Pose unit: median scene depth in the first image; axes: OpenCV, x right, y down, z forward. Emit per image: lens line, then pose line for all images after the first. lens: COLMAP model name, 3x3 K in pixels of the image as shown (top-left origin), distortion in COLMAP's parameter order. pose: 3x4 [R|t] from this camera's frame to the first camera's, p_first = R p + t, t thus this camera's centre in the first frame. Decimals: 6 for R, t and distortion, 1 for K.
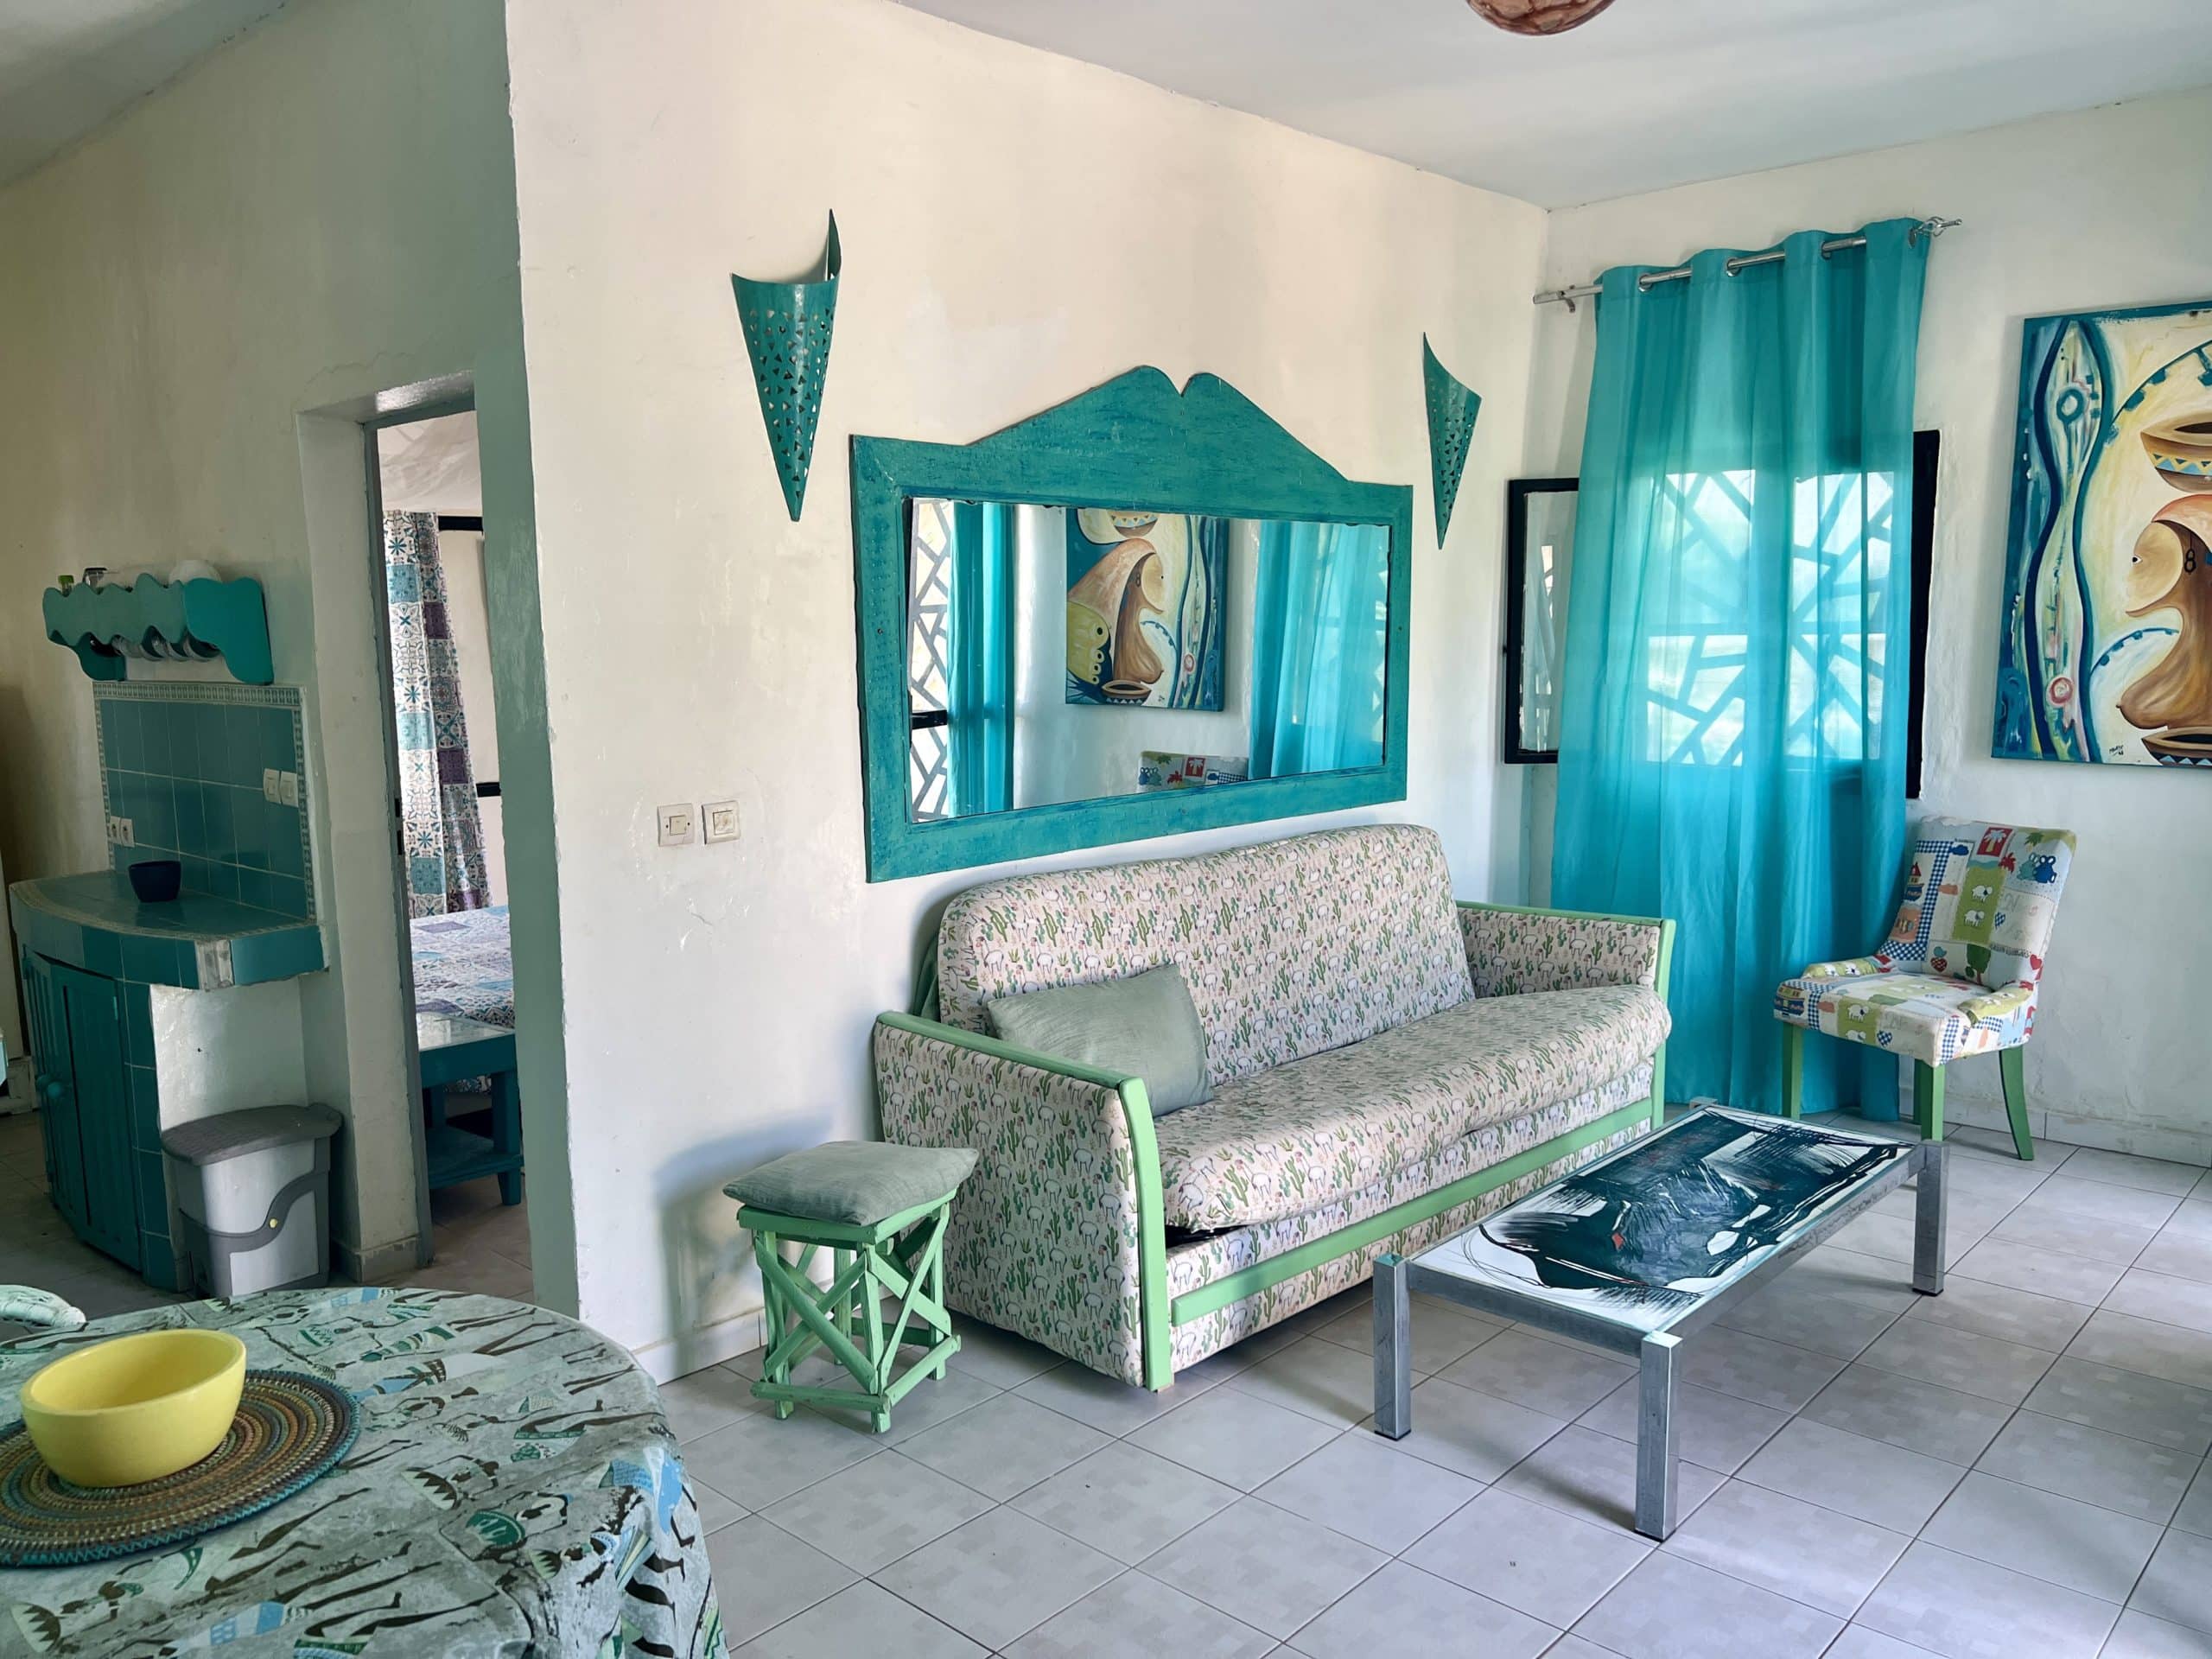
lens RADIAL K [[1673.7, 0, 1101.9], [0, 1673.7, 838.3], [0, 0, 1]] dist [0.030667, -0.003481]
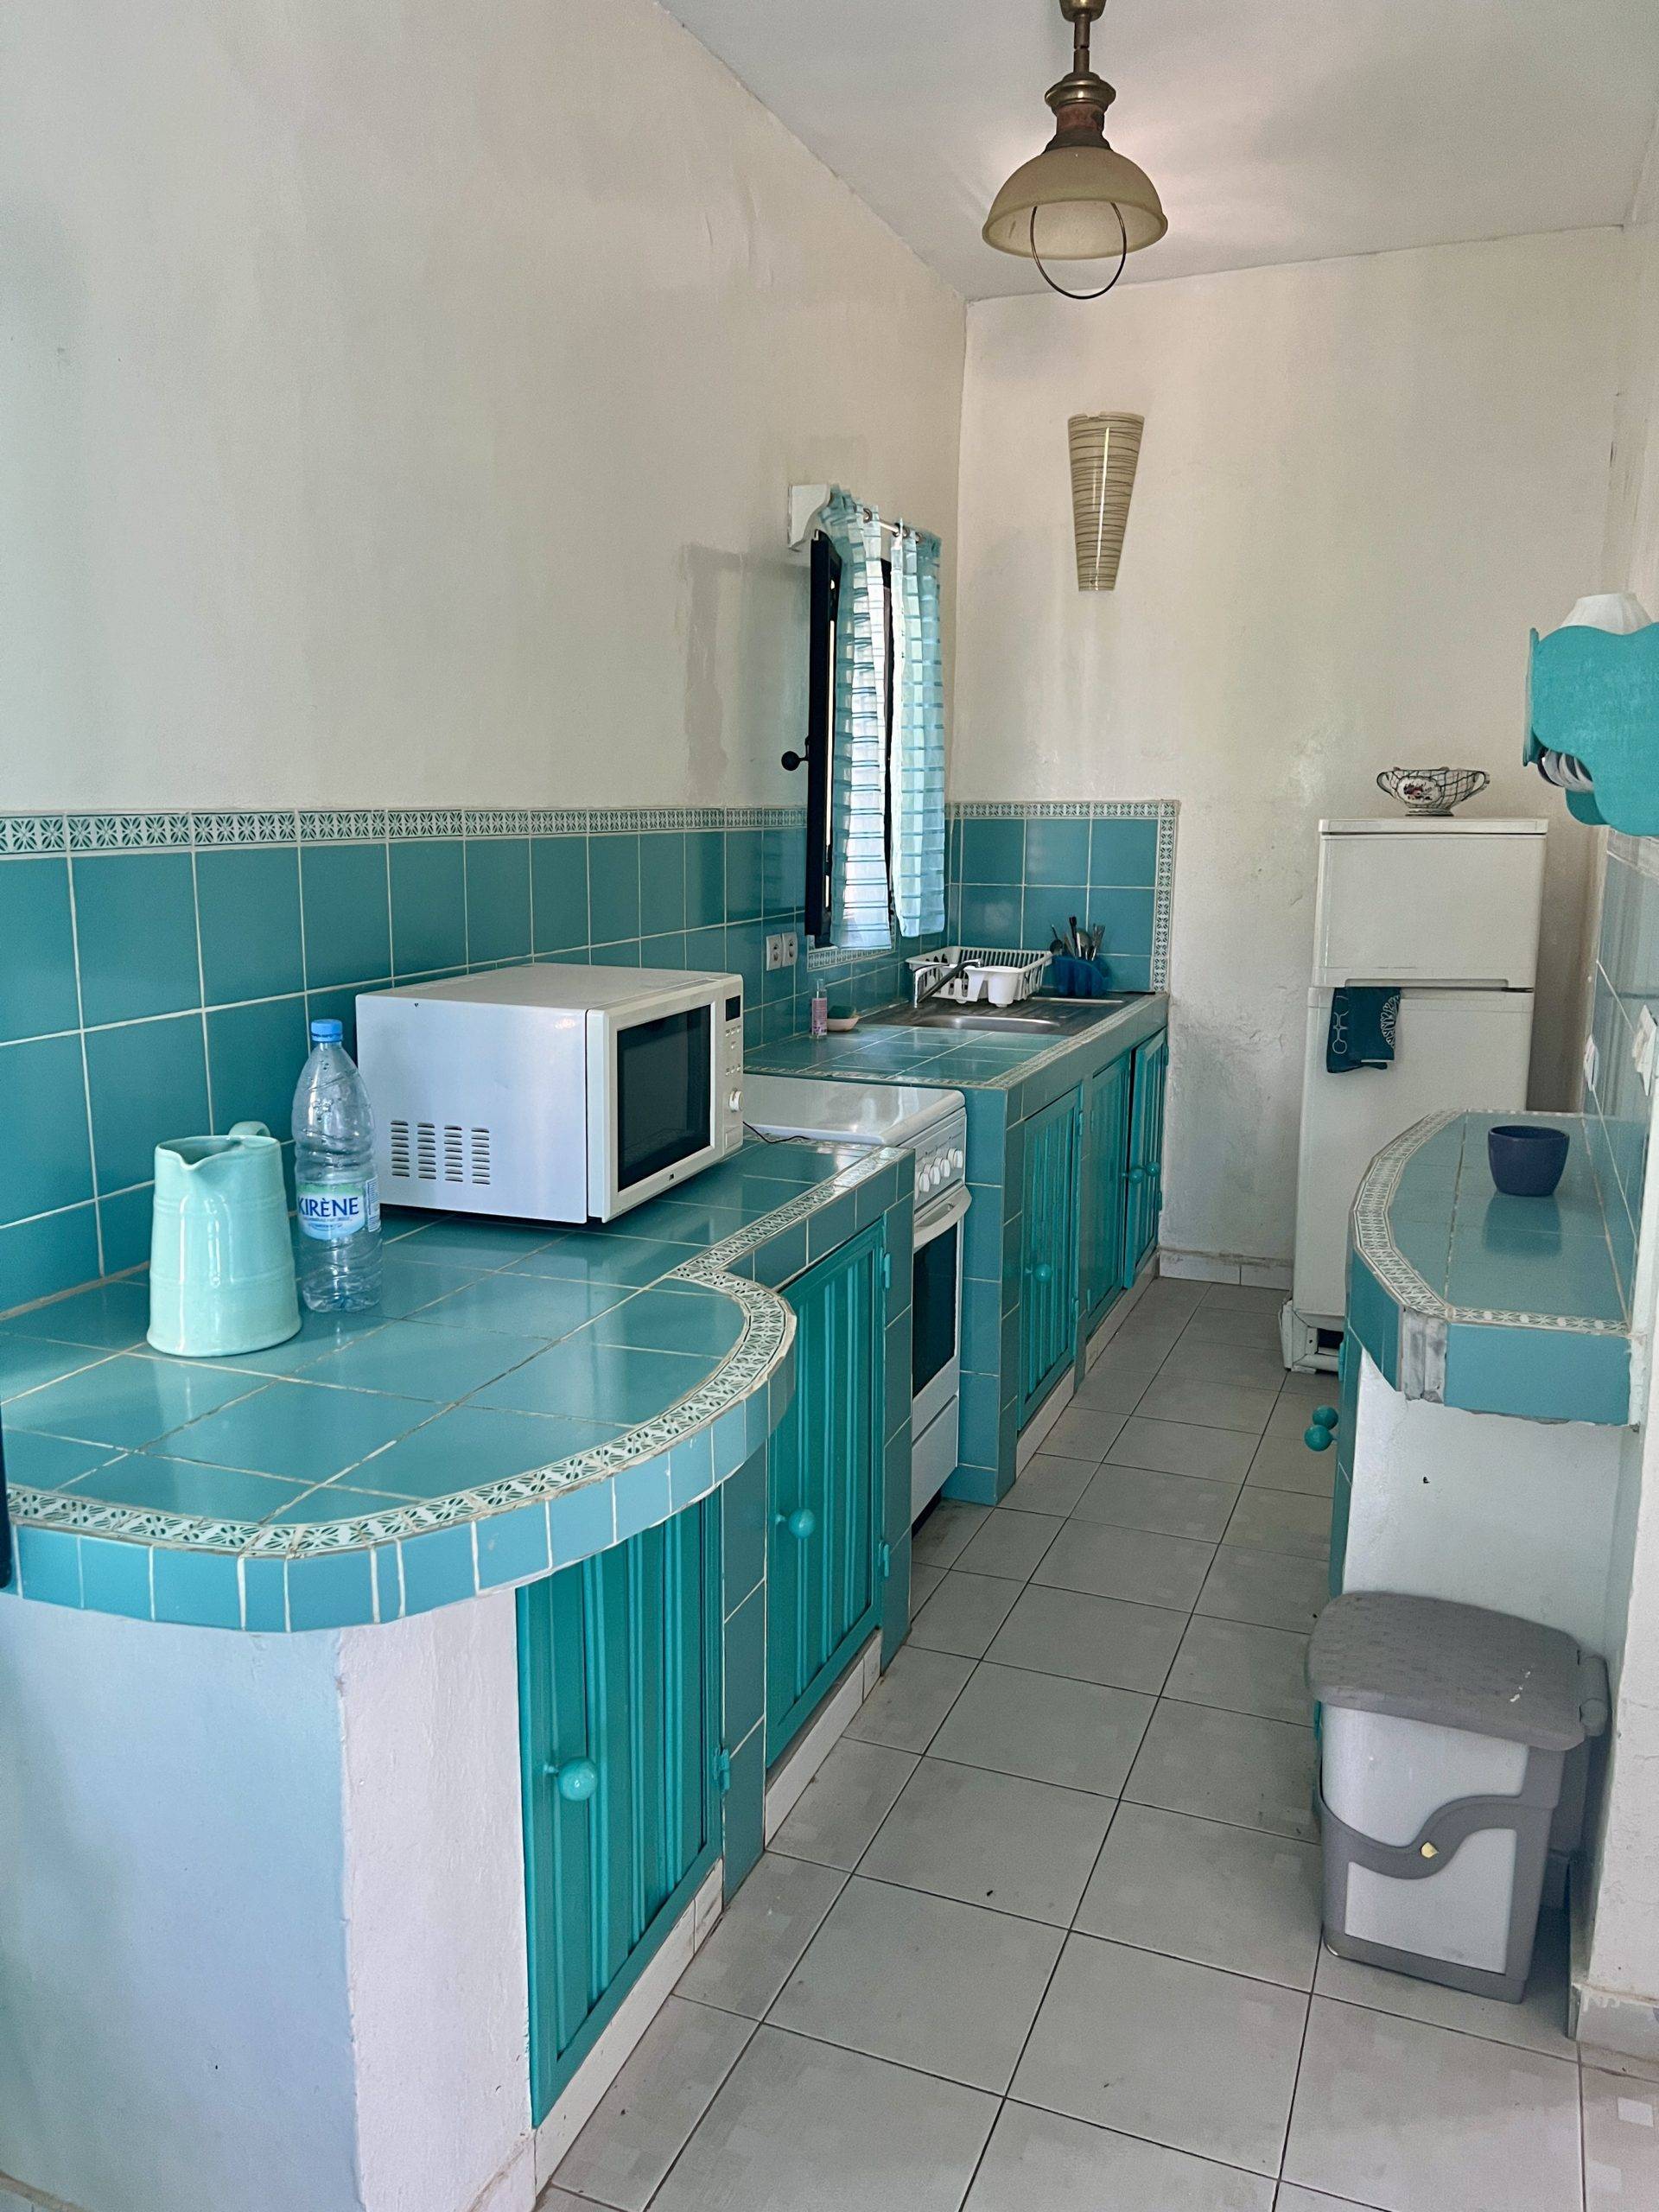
lens RADIAL K [[1673.7, 0, 828.1], [0, 1673.7, 1103.1], [0, 0, 1]] dist [0.030667, -0.003481]
pose [[0.348775, 0.189039, -0.917943, -0.108794], [-0.128361, 0.979852, 0.153017, -0.062869], [0.928374, 0.064460, 0.366013, 0.610587]]
